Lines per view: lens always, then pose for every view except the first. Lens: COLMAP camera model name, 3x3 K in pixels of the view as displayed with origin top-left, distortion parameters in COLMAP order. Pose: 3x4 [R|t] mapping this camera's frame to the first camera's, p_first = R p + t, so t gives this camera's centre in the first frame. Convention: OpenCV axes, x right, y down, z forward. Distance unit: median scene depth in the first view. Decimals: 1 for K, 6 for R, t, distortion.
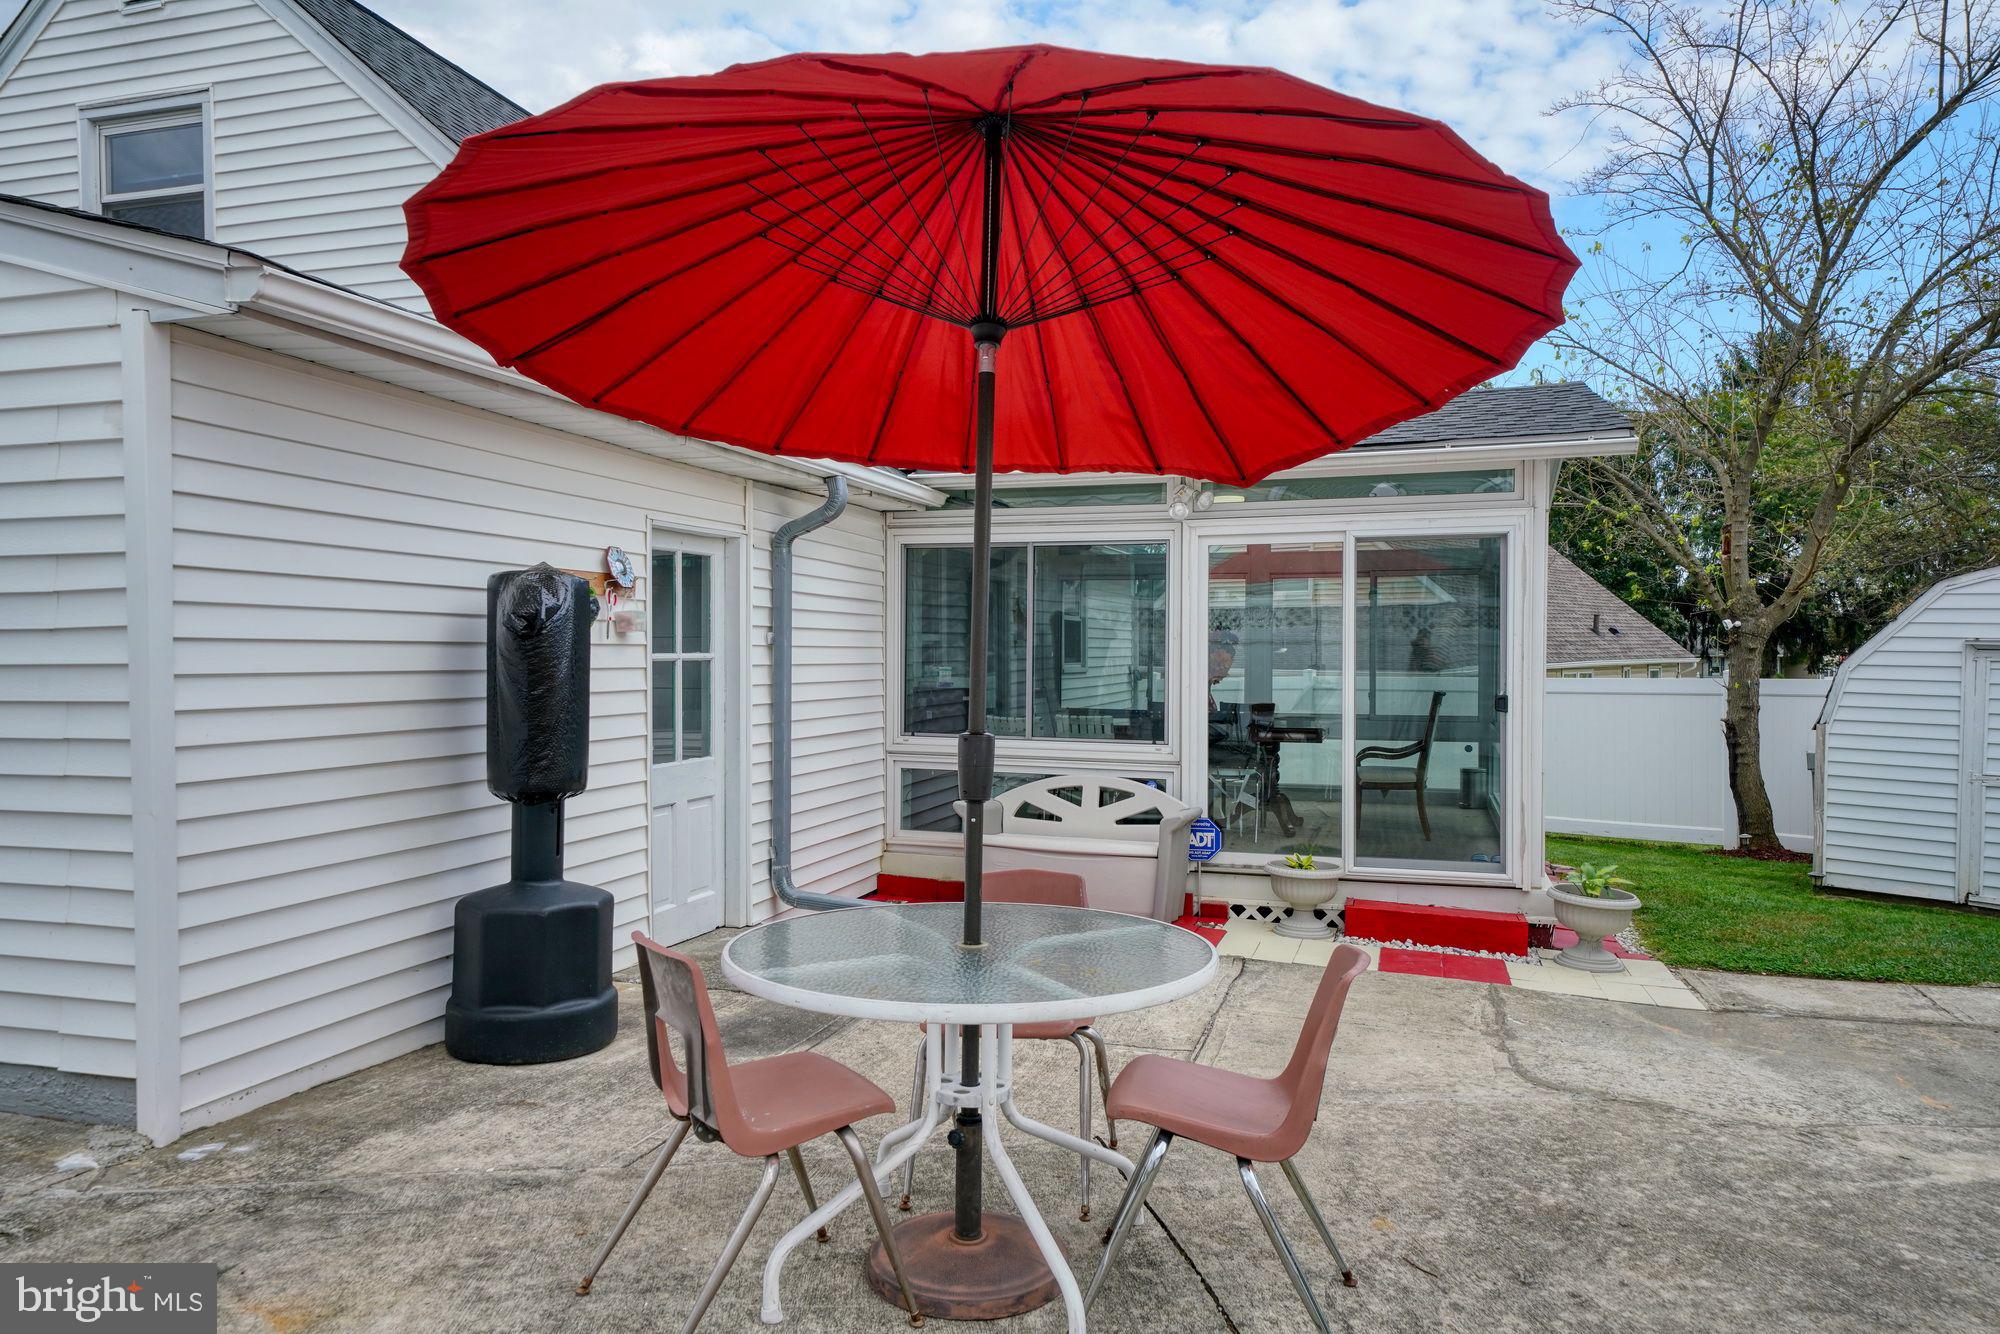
lens RADIAL K [[1288.1, 0, 1005.4], [0, 1288.1, 665.8], [0, 0, 1]] dist [0.009617, 0.007565]
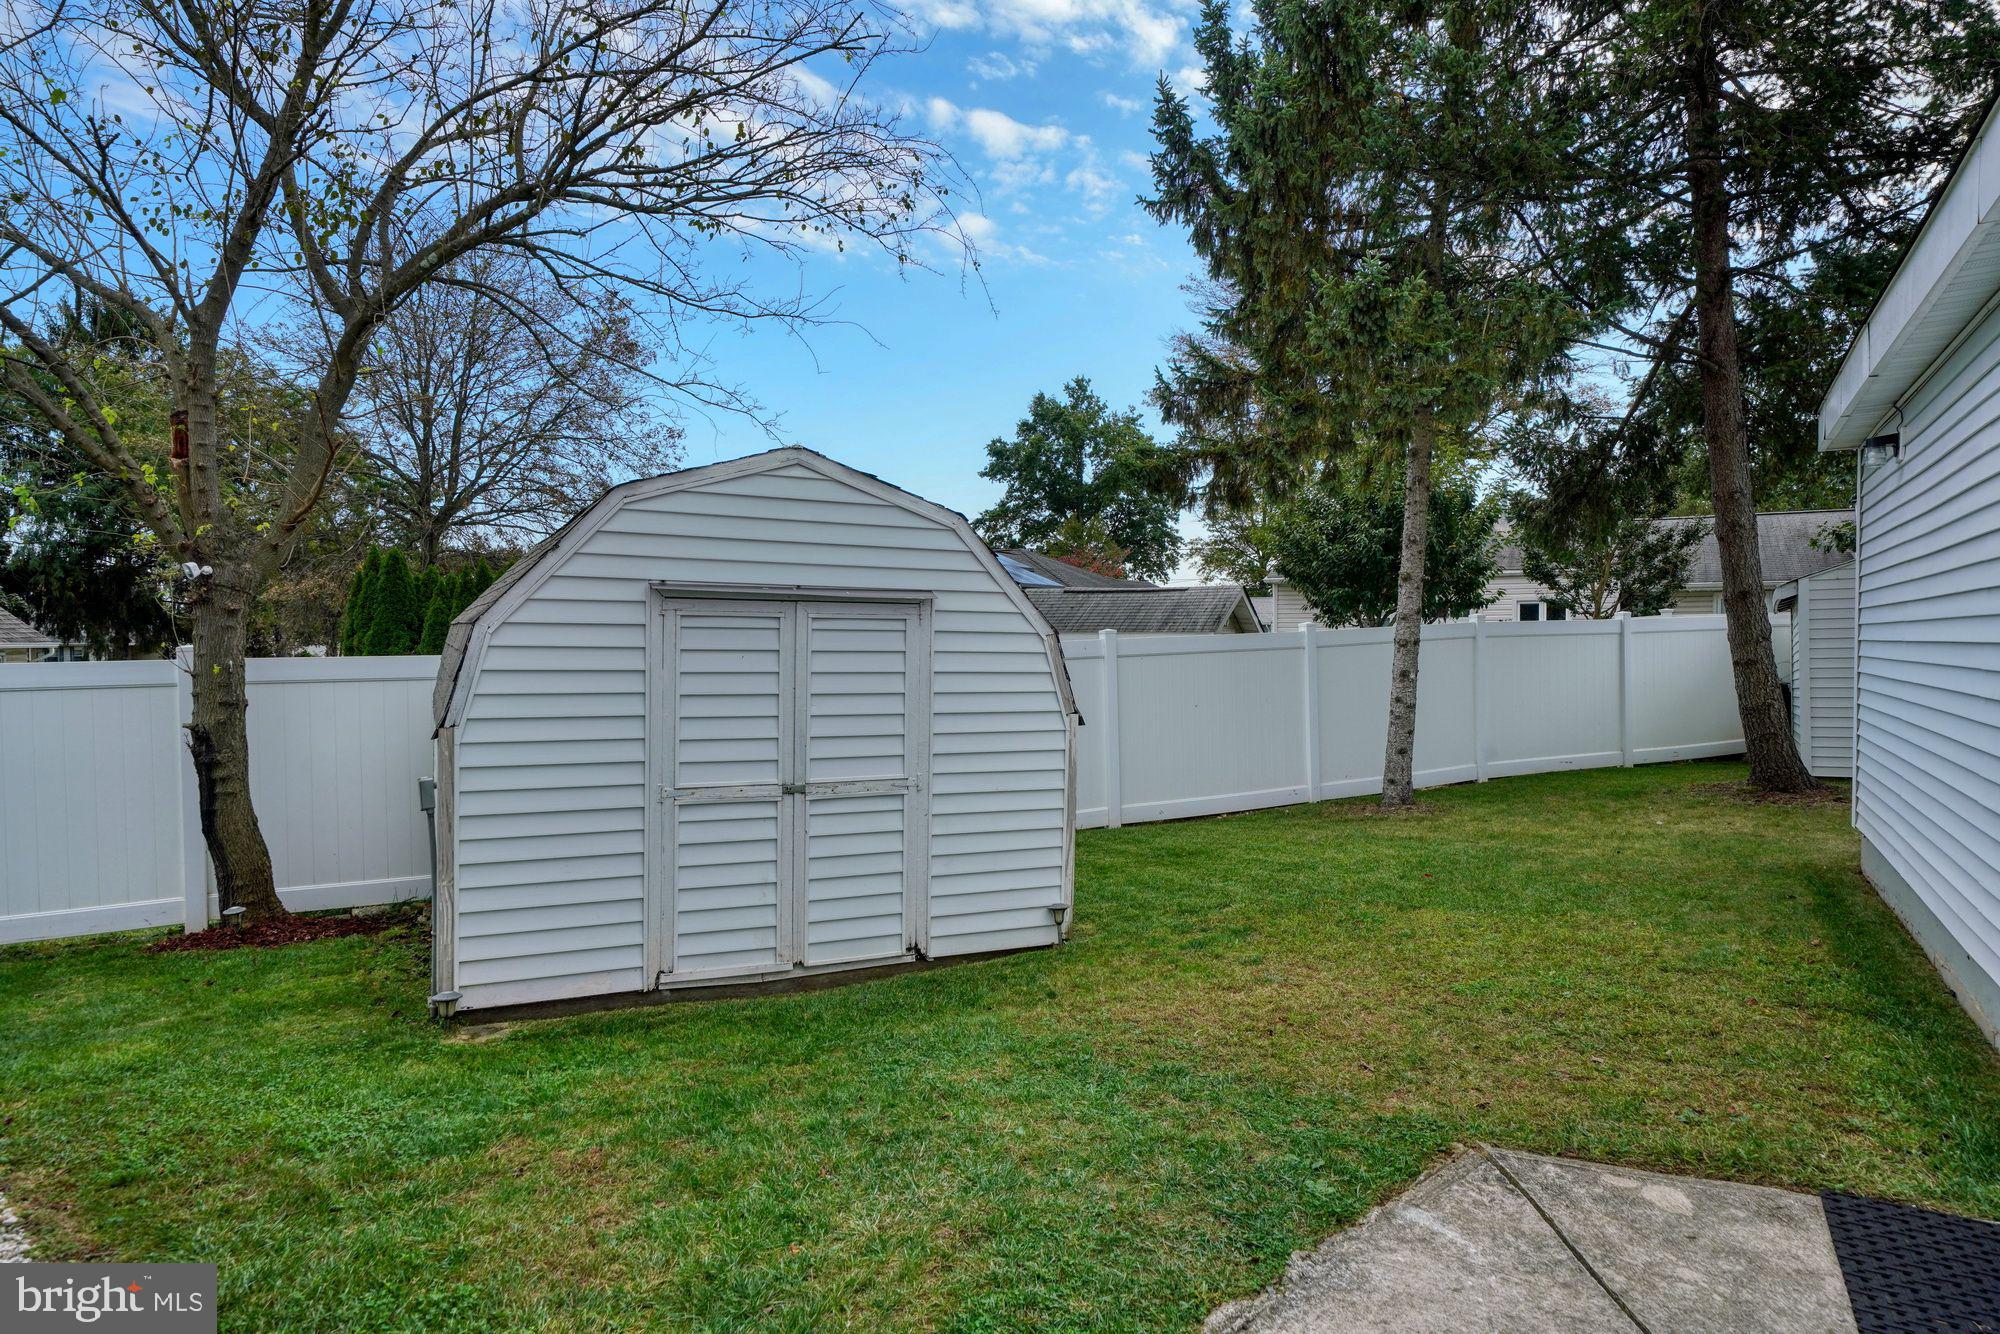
lens RADIAL K [[1288.1, 0, 1046.3], [0, 1288.1, 662.8], [0, 0, 1]] dist [0.009617, 0.007565]
pose [[0.401588, -0.025486, 0.915466, 0.165369], [0.019092, 0.999628, 0.019454, 0.007914], [-0.915621, 0.009666, 0.401926, 0.401186]]
